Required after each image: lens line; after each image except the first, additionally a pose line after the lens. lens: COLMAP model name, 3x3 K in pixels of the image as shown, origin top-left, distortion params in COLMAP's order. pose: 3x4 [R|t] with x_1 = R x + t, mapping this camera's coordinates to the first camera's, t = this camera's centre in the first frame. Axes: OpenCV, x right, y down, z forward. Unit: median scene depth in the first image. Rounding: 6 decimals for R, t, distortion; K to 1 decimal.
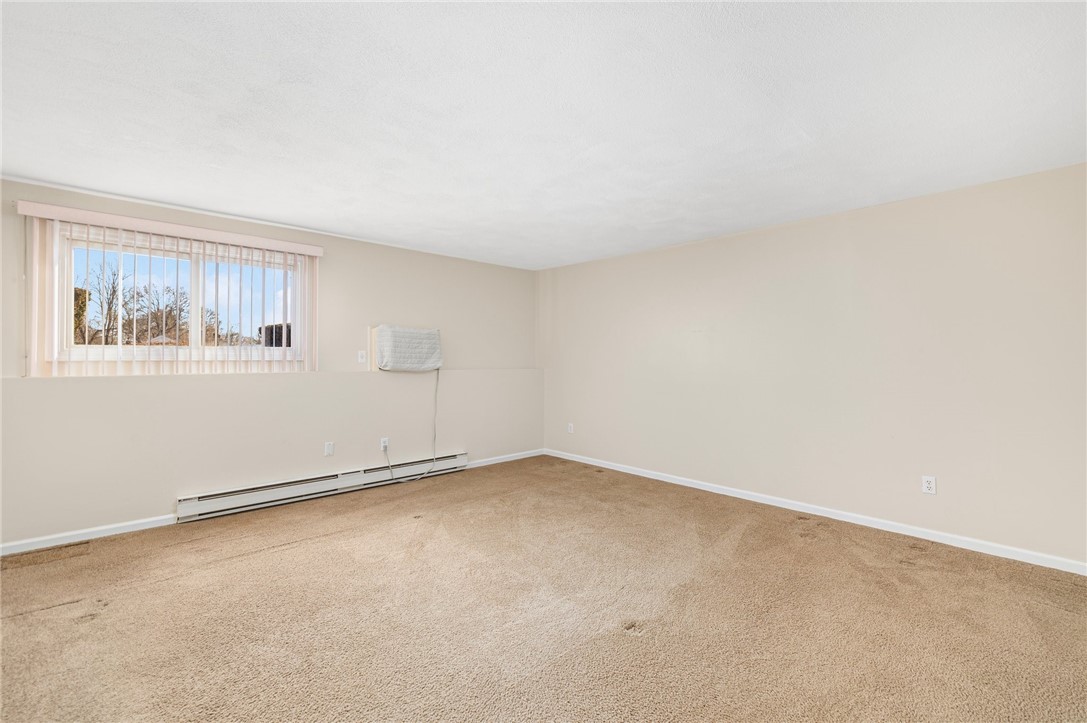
lens RADIAL K [[475.8, 0, 545.2], [0, 475.8, 361.6], [0, 0, 1]] dist [0.001813, 0.000123]
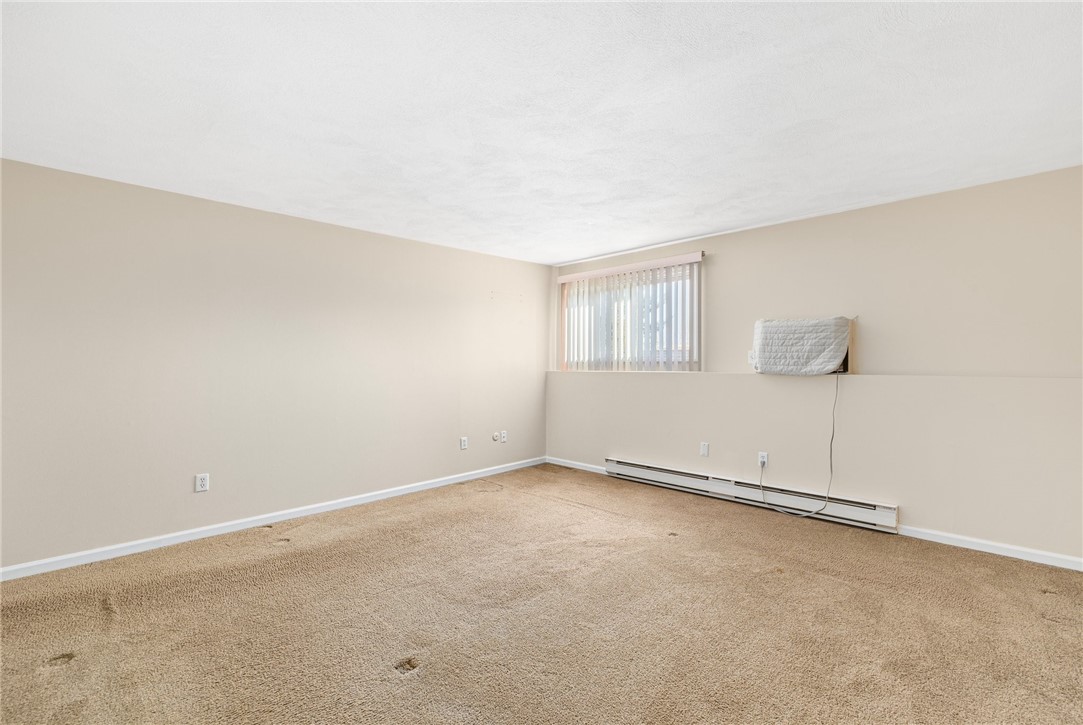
lens RADIAL K [[474.1, 0, 546.9], [0, 474.1, 360.6], [0, 0, 1]] dist [0.001813, 0.000123]
pose [[0.043424, -0.007734, -0.999027, 0.504982], [-0.003183, 0.999964, -0.007879, 0.004217], [0.999052, 0.003522, 0.043398, 0.583863]]
